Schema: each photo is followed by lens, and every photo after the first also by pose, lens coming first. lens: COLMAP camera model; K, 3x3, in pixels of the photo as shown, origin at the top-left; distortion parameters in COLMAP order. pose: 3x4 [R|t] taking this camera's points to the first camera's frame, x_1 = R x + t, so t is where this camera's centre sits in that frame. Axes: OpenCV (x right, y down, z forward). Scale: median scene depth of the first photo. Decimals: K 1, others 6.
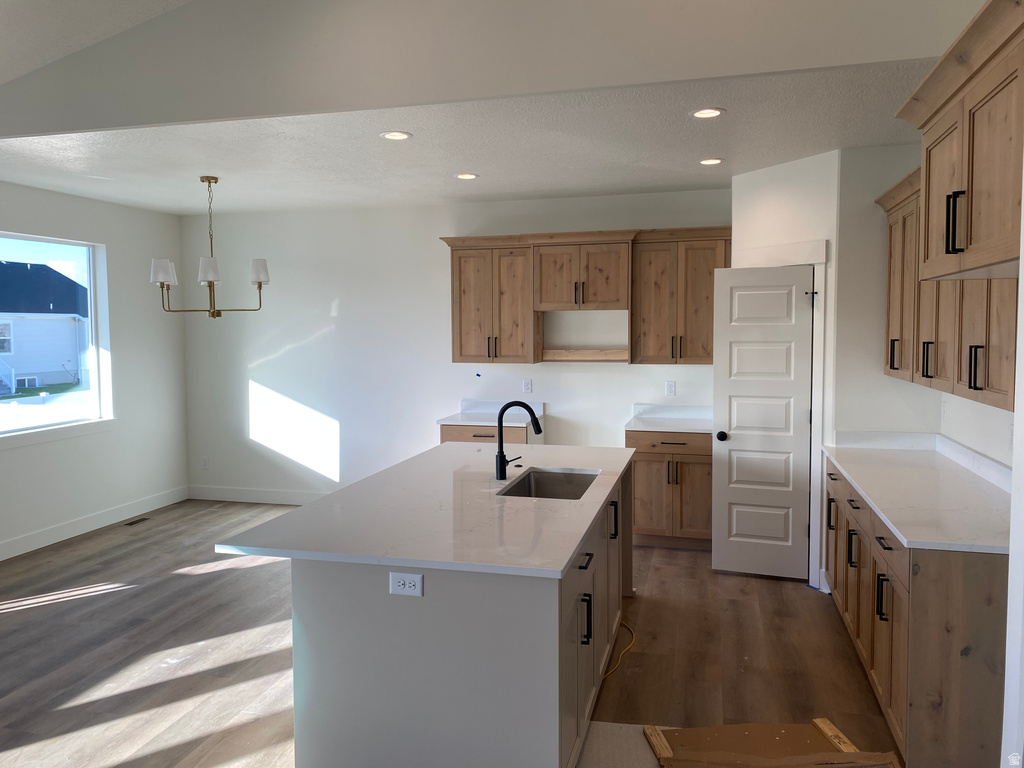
lens RADIAL K [[774.4, 0, 511.7], [0, 774.4, 380.7], [0, 0, 1]] dist [-0.002332, -0.002916]
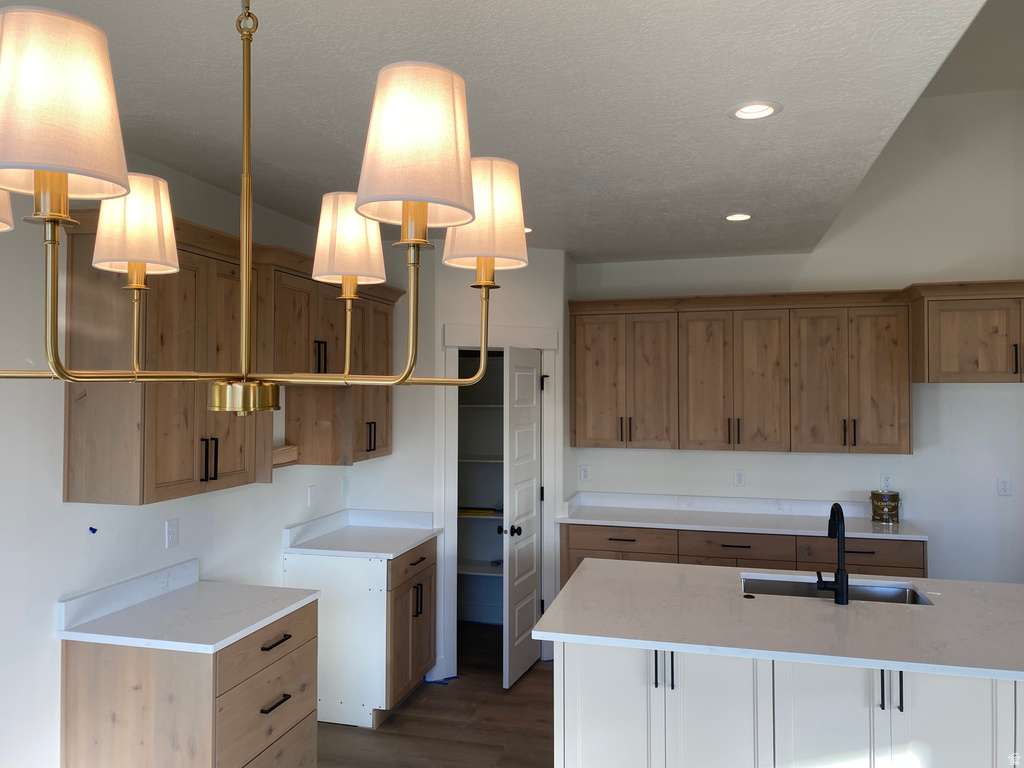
lens RADIAL K [[774.4, 0, 513.1], [0, 774.4, 382.7], [0, 0, 1]] dist [-0.002332, -0.002916]
pose [[-0.012333, 0.013638, 0.999831, -0.528067], [0.062972, 0.997933, -0.012835, -0.075613], [-0.997939, 0.062803, -0.013166, 0.847481]]
